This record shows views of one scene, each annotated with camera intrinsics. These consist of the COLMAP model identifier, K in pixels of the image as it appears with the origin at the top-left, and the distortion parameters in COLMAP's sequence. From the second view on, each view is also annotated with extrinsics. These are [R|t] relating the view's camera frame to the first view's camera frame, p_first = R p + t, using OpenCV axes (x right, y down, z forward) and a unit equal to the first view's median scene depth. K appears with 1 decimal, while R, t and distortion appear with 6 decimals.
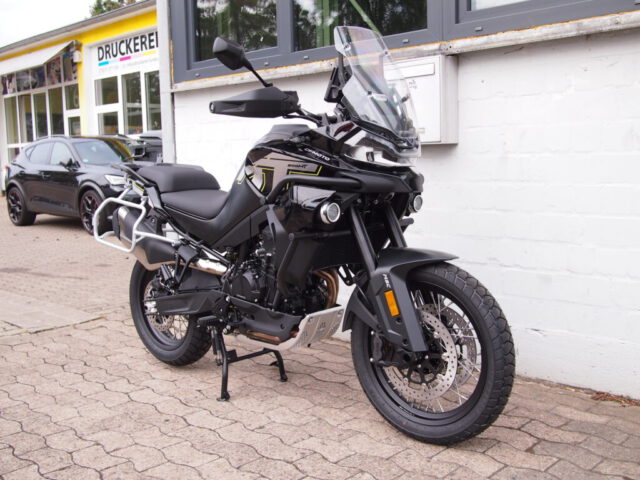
lens RADIAL K [[706.2, 0, 322.9], [0, 706.2, 239.5], [0, 0, 1]] dist [-0.019433, 0.000000]
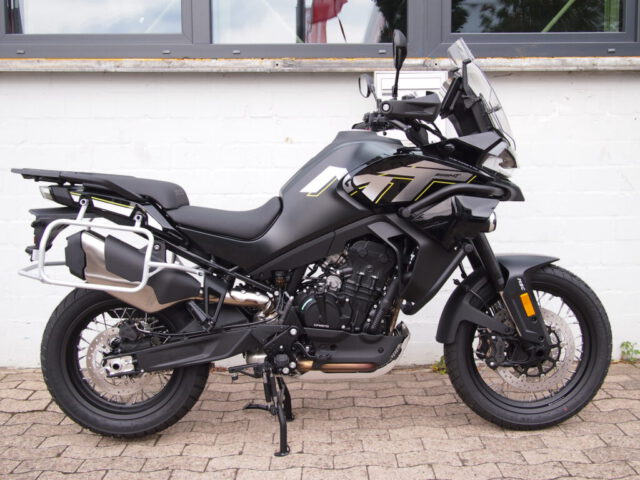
lens RADIAL K [[706.2, 0, 323.5], [0, 706.2, 239.5], [0, 0, 1]] dist [-0.019433, 0.000000]
pose [[0.698278, -0.056084, 0.713627, -0.734791], [0.073283, 0.997289, 0.006670, -0.033067], [-0.712066, 0.047639, 0.700495, 0.413738]]
